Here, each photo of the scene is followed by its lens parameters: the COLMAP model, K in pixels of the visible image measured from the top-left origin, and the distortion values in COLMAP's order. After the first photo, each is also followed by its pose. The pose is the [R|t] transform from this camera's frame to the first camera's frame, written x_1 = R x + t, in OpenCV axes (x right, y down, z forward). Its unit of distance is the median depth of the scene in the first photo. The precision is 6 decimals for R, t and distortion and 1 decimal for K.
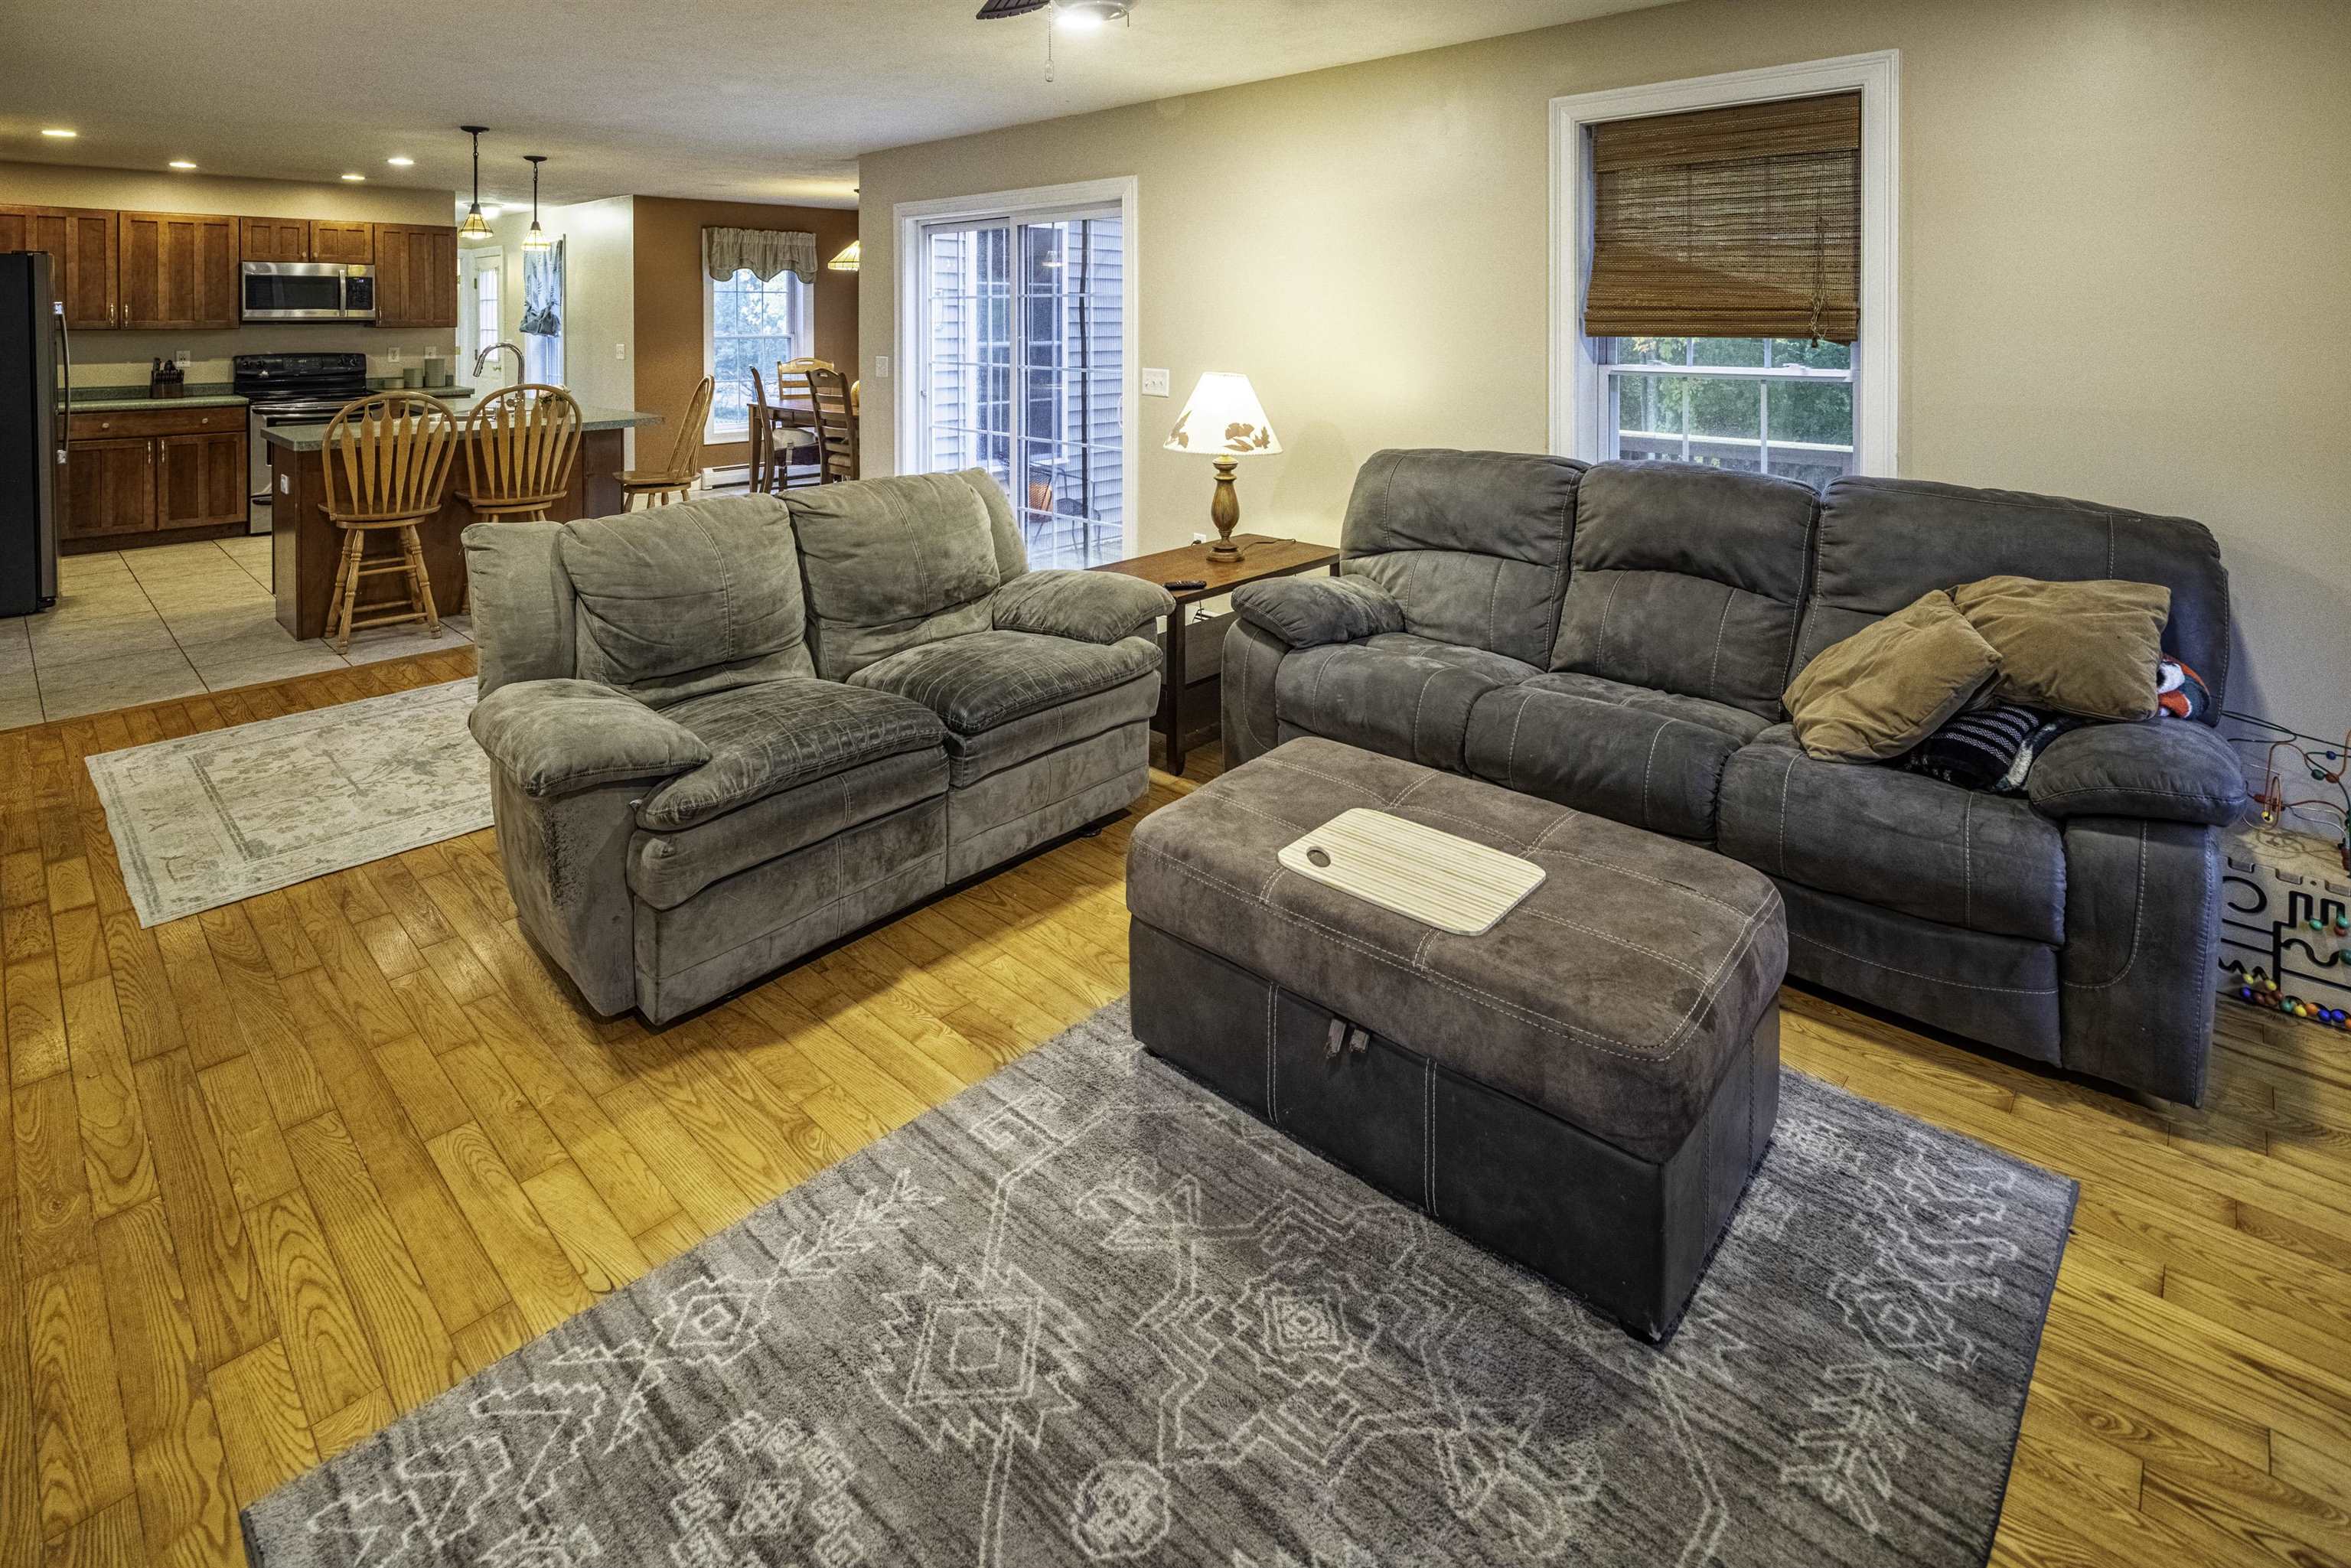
lens RADIAL K [[1167.0, 0, 1182.2], [0, 1167.0, 319.3], [0, 0, 1]] dist [-0.001112, -0.001901]
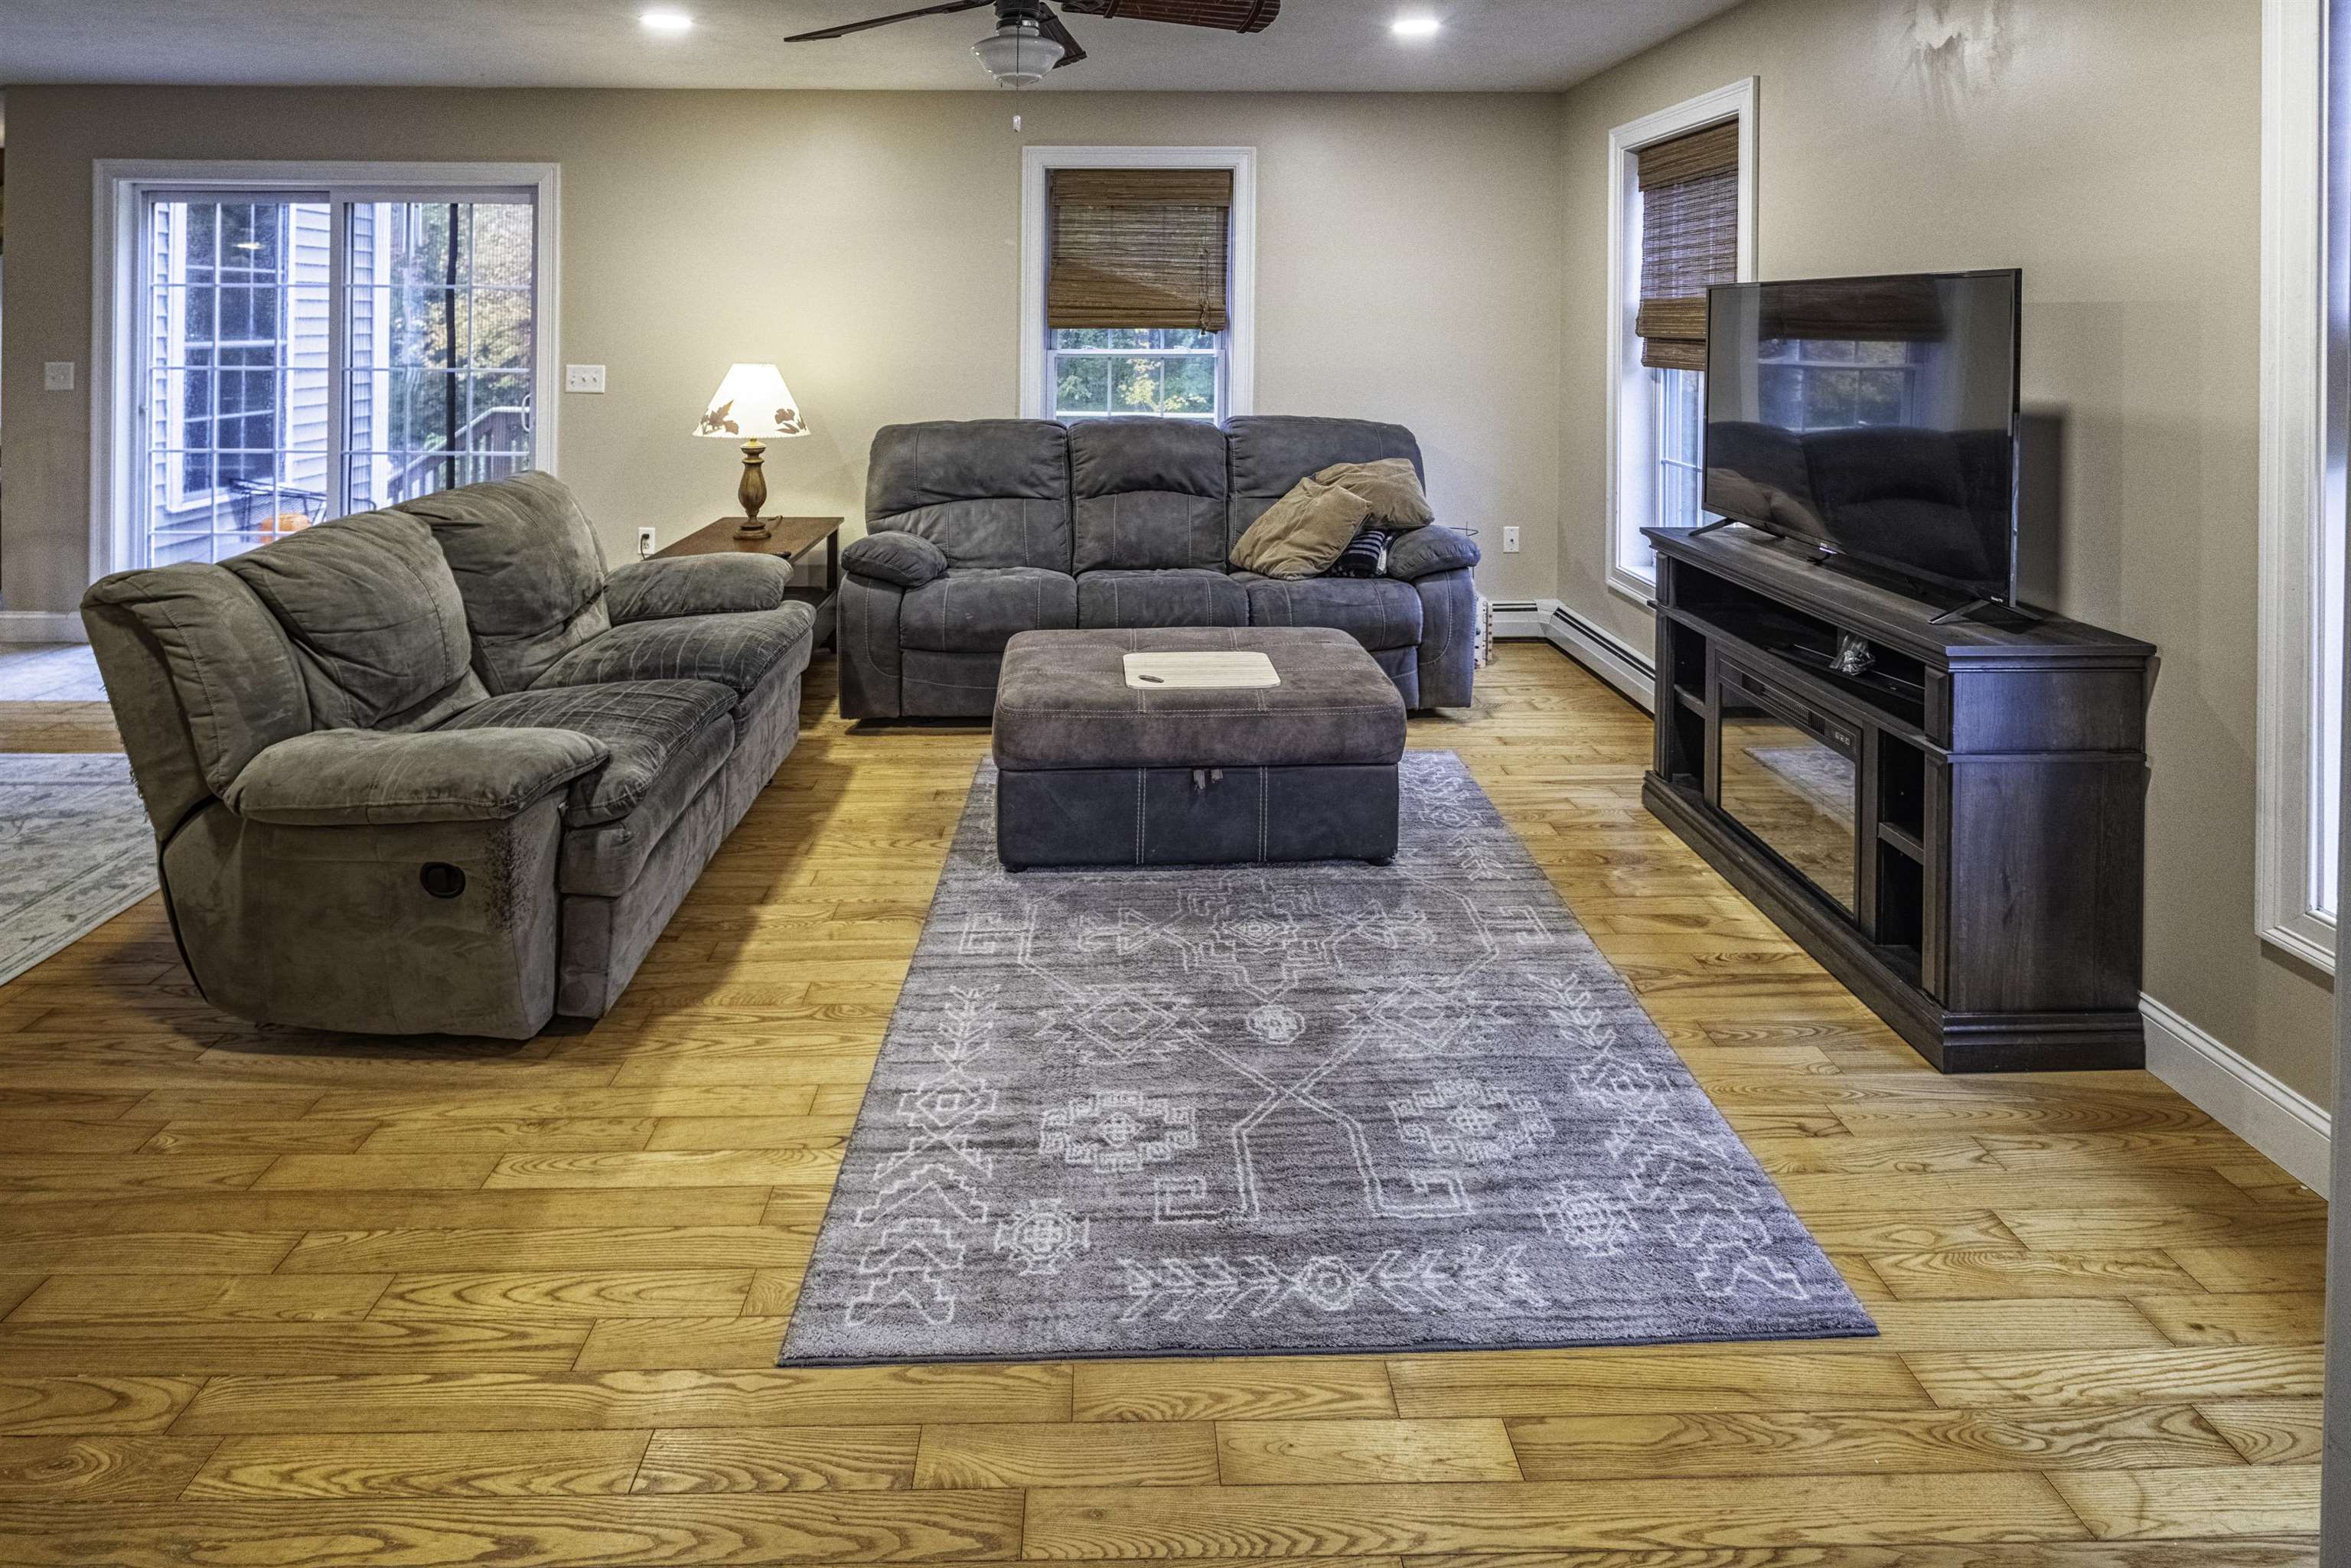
lens RADIAL K [[1143.0, 0, 1160.8], [0, 1143.0, 321.9], [0, 0, 1]] dist [-0.003109, -0.001385]
pose [[0.710313, 0.001161, 0.703884, -0.598009], [-0.003270, 0.999993, 0.001650, 0.005384], [-0.703878, -0.003473, 0.710313, -0.020403]]
